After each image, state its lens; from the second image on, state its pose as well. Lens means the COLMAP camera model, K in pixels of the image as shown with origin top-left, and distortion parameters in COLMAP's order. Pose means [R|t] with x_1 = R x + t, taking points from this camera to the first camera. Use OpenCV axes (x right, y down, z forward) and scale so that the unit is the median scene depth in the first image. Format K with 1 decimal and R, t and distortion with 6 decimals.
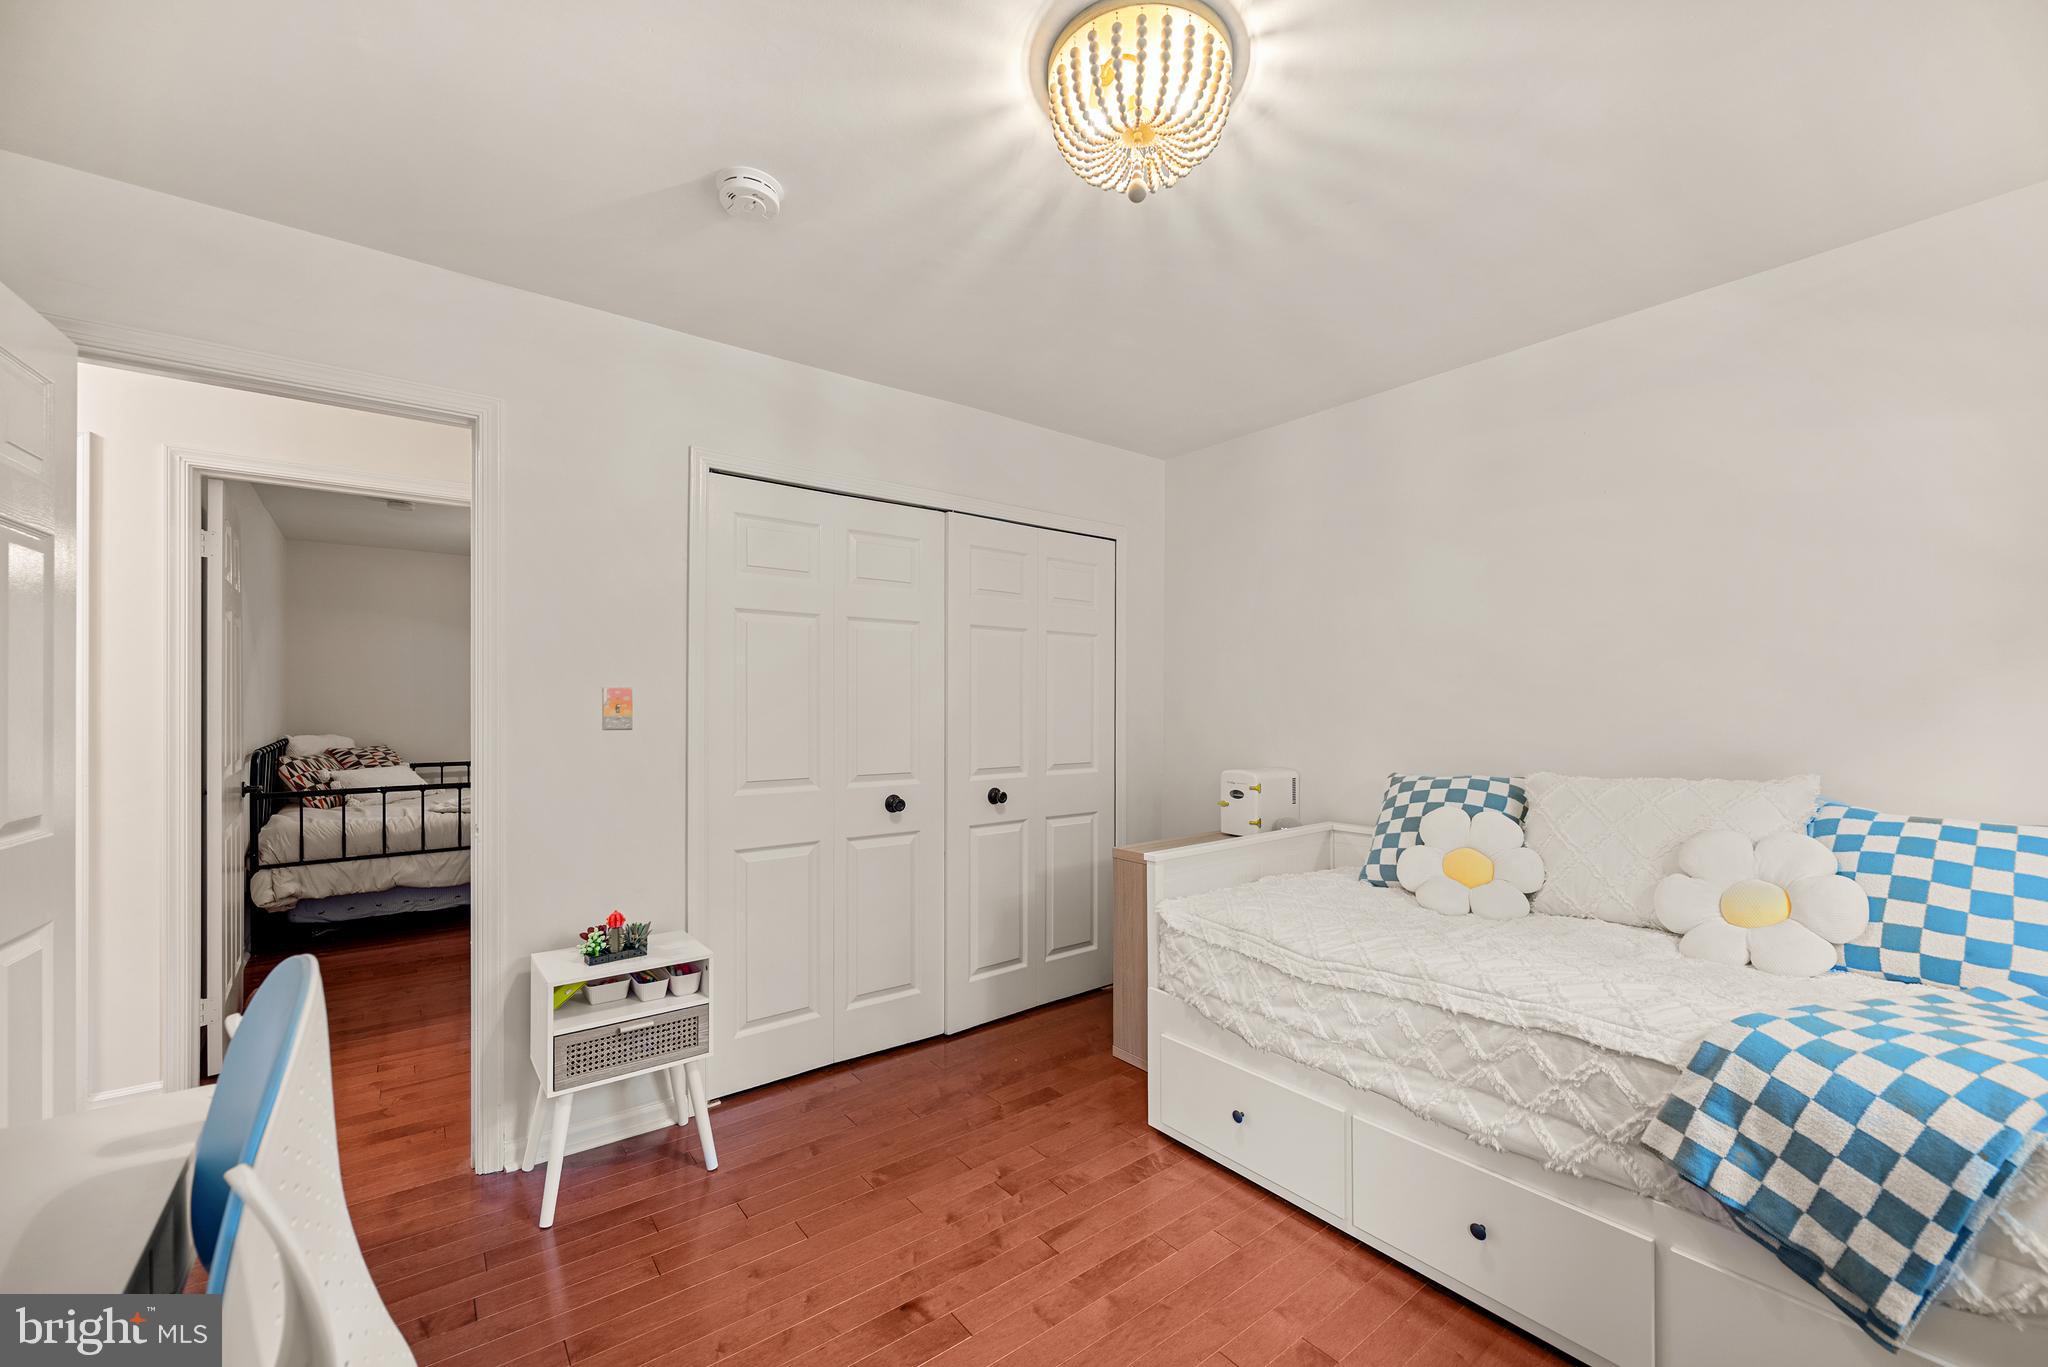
lens RADIAL K [[812.8, 0, 1023.8], [0, 812.8, 708.7], [0, 0, 1]] dist [-0.000286, 0.000256]
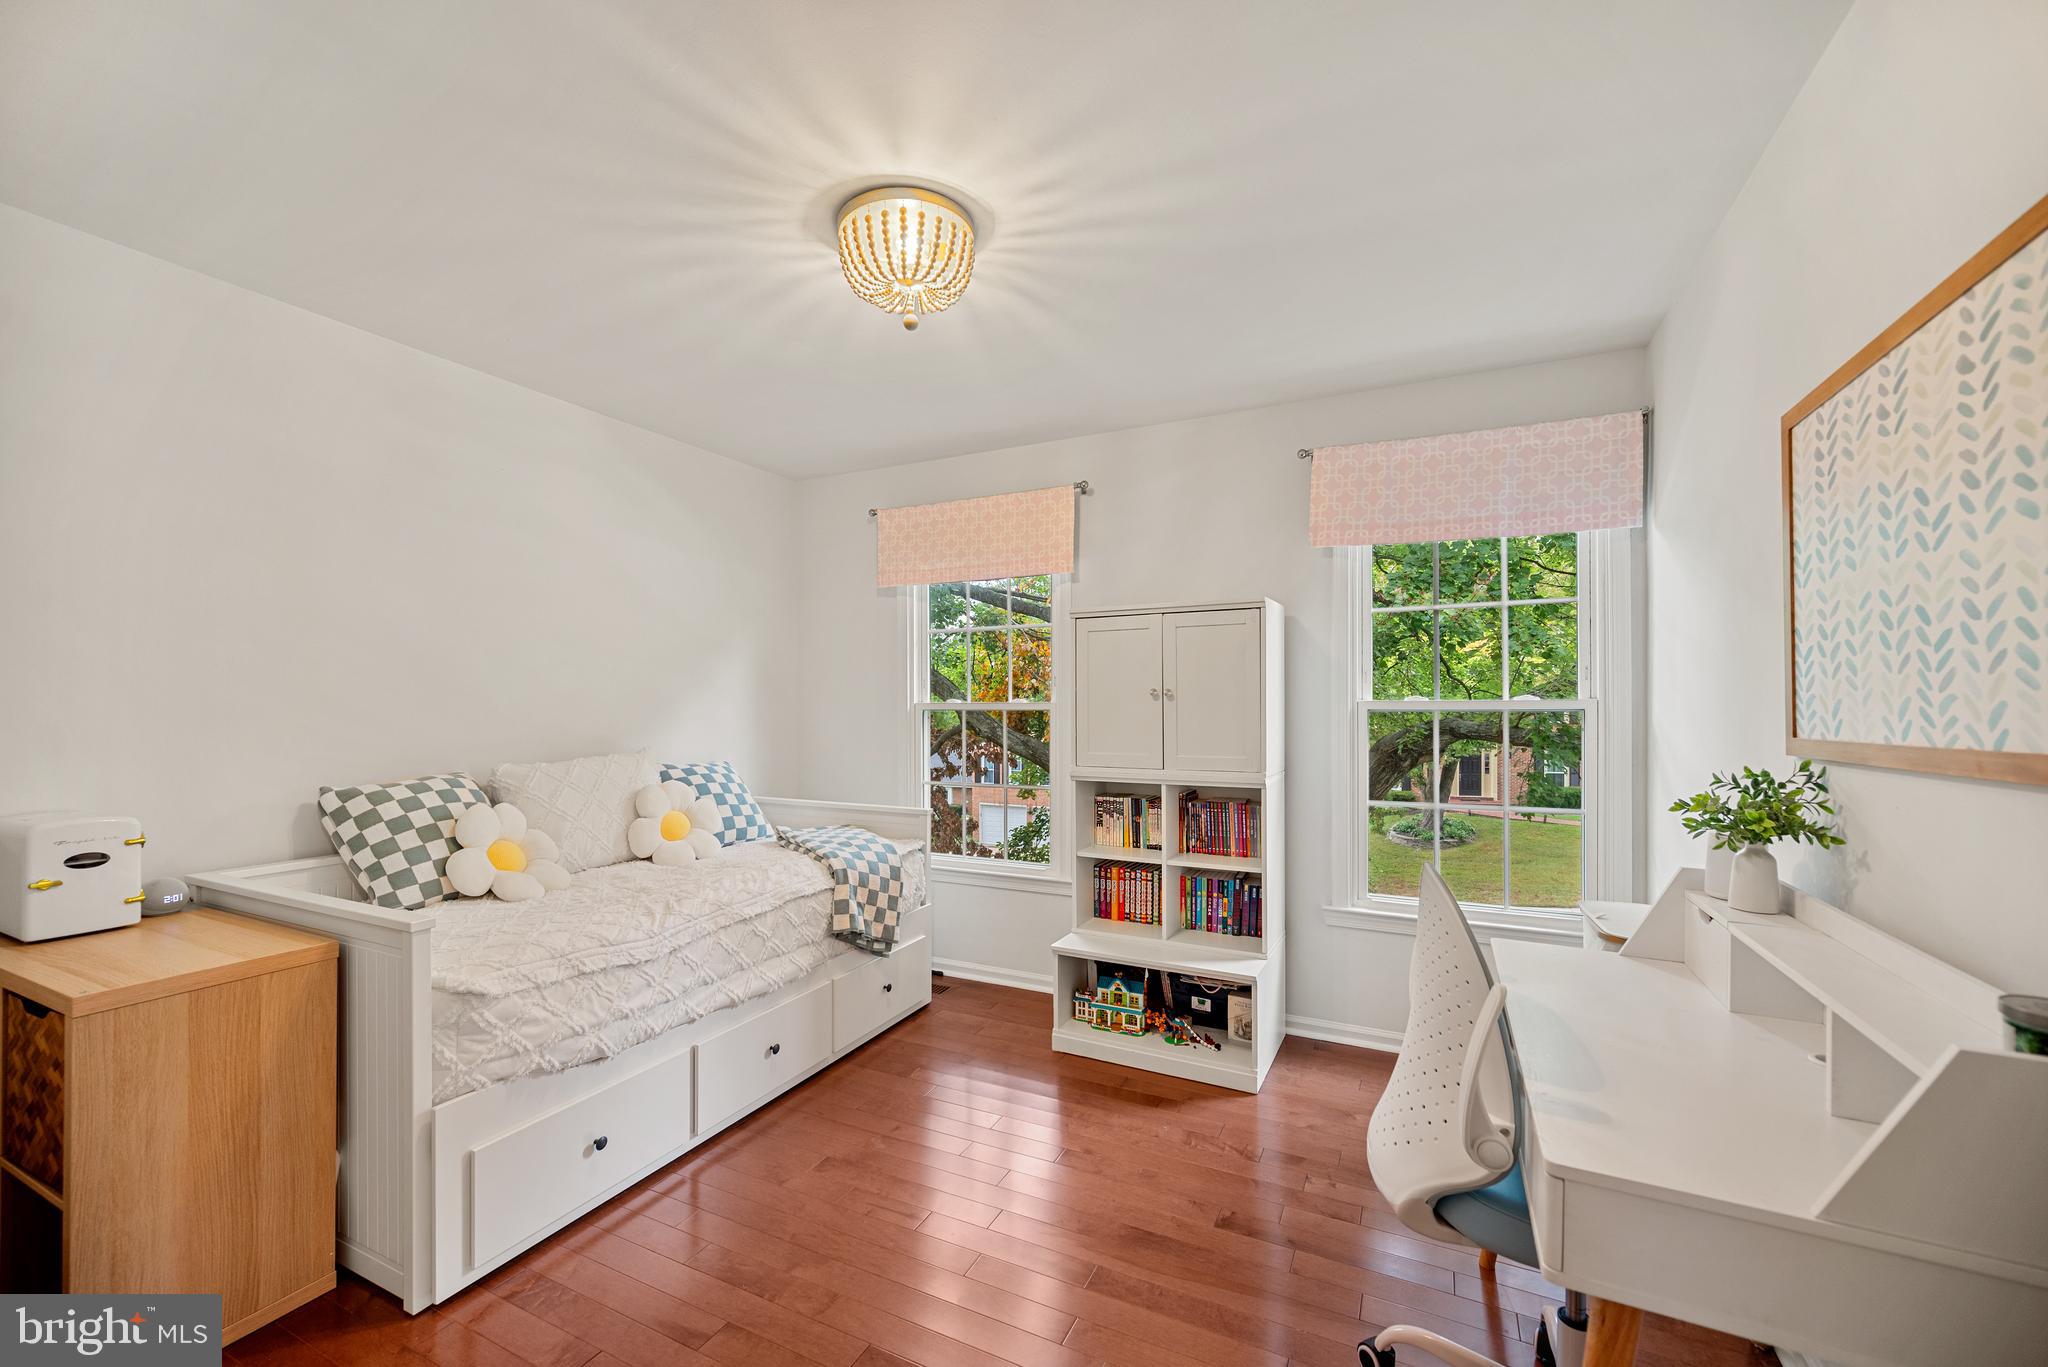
lens RADIAL K [[812.8, 0, 1023.8], [0, 812.8, 708.7], [0, 0, 1]] dist [-0.000286, 0.000256]
pose [[-0.439488, -0.002941, 0.898244, -0.980355], [0.004331, 0.999976, 0.005393, -0.001411], [-0.898238, 0.006260, -0.439465, 1.208374]]
